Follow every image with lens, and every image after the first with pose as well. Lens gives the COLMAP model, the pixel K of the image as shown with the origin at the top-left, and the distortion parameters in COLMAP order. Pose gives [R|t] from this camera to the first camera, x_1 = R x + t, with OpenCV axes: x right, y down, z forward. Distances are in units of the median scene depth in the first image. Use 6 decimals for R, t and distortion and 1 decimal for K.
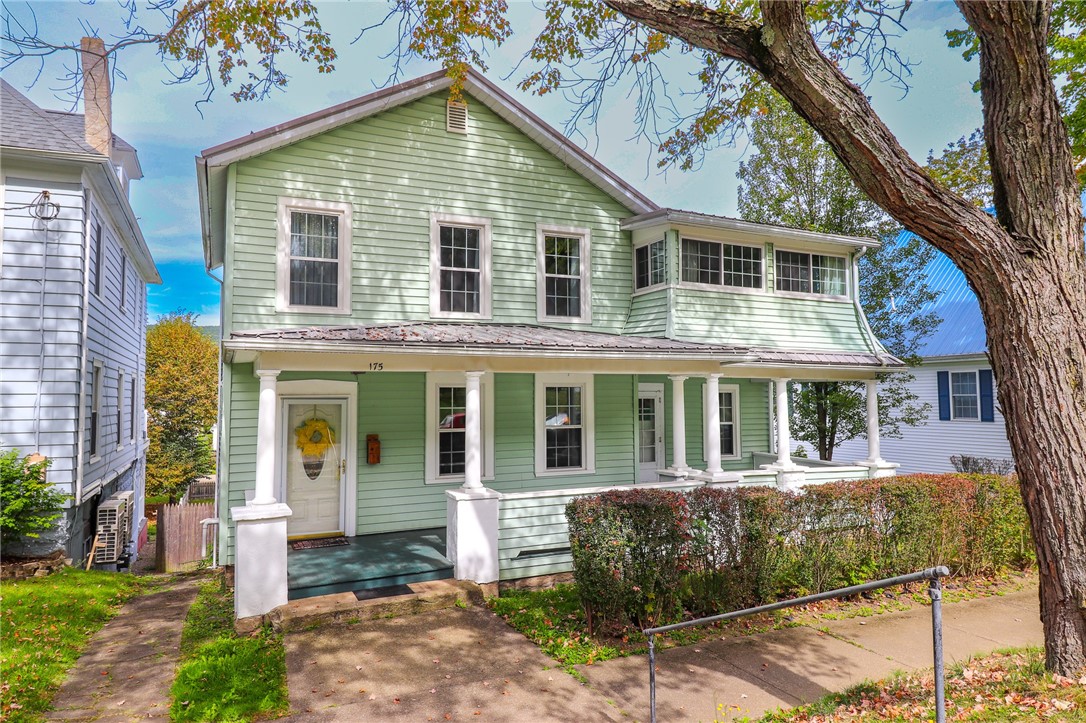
lens RADIAL K [[688.2, 0, 483.6], [0, 688.2, 341.8], [0, 0, 1]] dist [0.004000, -0.001925]
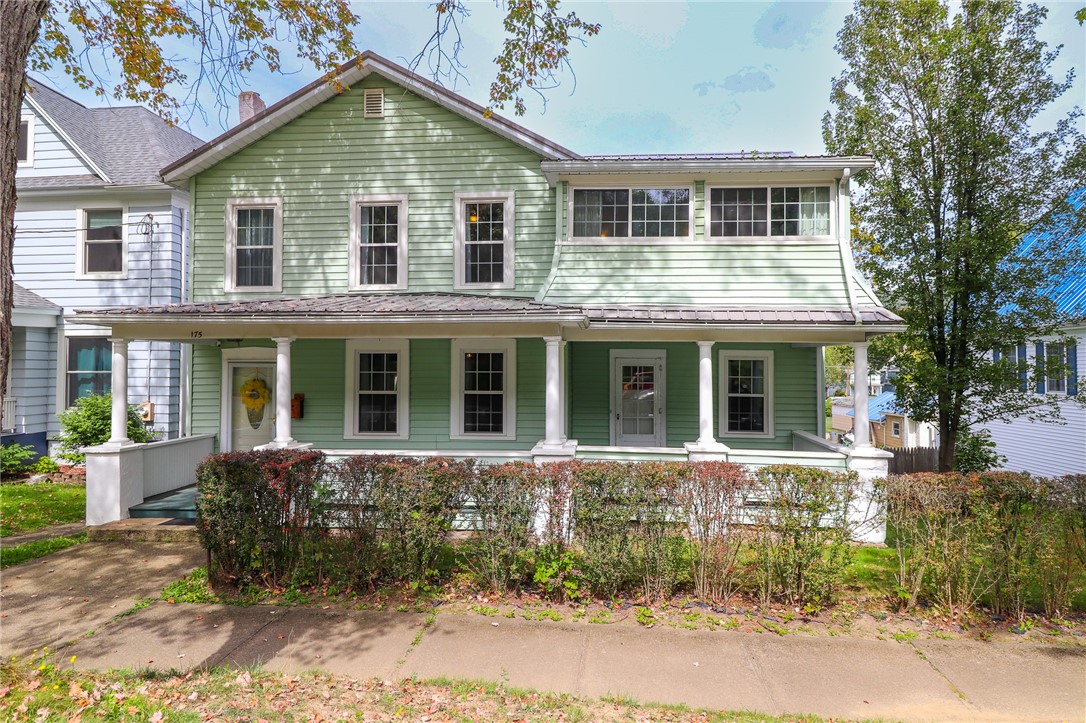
lens RADIAL K [[623.6, 0, 497.8], [0, 623.6, 345.5], [0, 0, 1]] dist [0.002770, -0.003968]
pose [[0.879718, -0.009723, -0.475396, 0.607709], [0.030891, 0.998847, 0.036736, 0.023474], [0.474491, -0.047003, 0.879005, 0.222499]]
